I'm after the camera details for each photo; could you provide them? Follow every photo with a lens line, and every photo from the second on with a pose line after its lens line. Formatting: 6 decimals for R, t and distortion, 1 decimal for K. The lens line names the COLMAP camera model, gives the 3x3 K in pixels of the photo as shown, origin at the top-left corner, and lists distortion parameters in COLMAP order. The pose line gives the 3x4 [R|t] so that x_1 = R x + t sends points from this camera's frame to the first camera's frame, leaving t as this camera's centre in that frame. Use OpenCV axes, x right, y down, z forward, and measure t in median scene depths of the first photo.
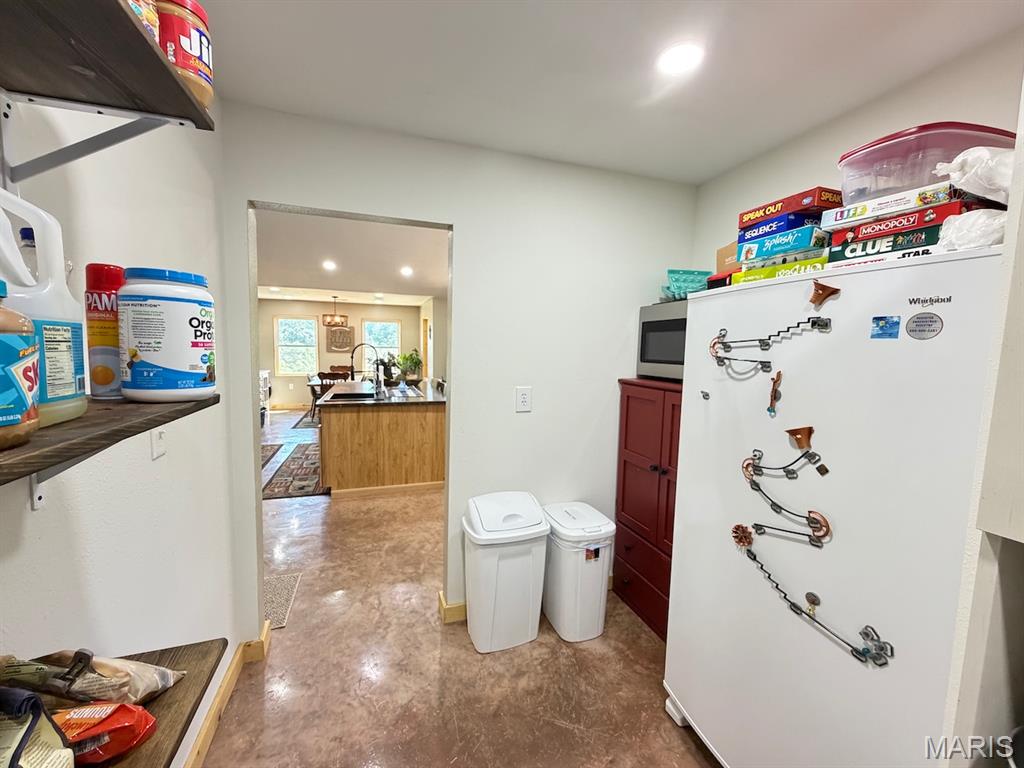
lens RADIAL K [[409.0, 0, 508.3], [0, 409.0, 385.8], [0, 0, 1]] dist [-0.001047, 0.000124]
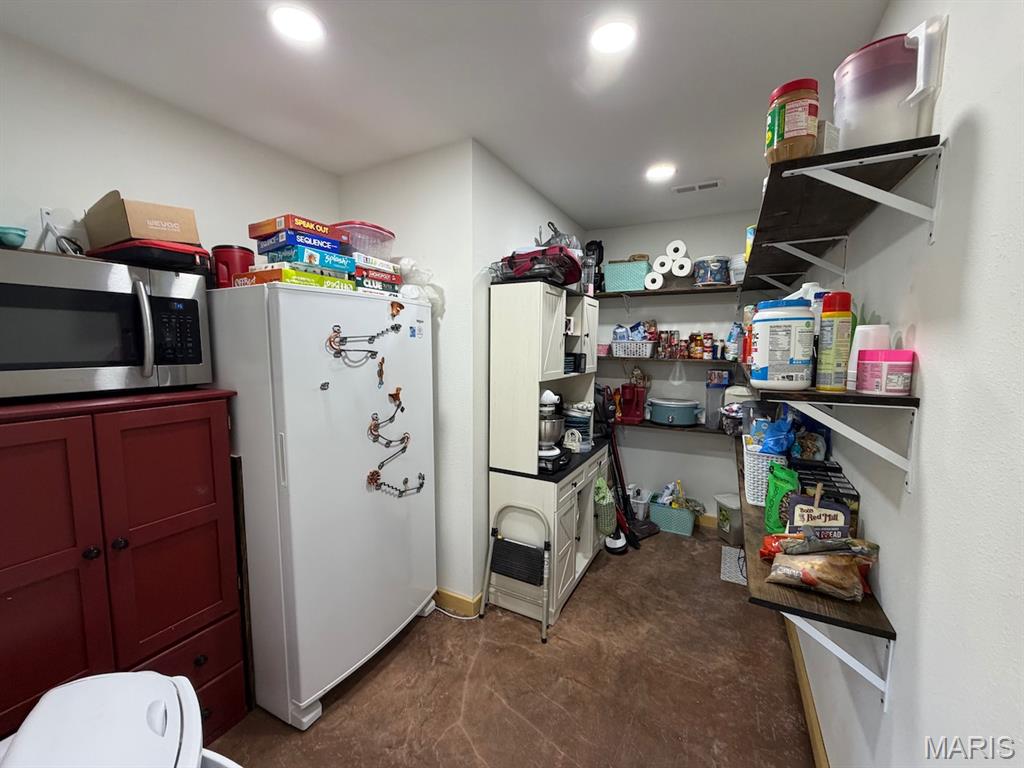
lens RADIAL K [[409.0, 0, 508.5], [0, 409.0, 384.2], [0, 0, 1]] dist [-0.001047, 0.000124]
pose [[-0.689403, -0.095409, 0.718068, -0.685840], [0.048320, 0.983023, 0.177004, -0.163405], [-0.722765, 0.156724, -0.673089, 1.514454]]
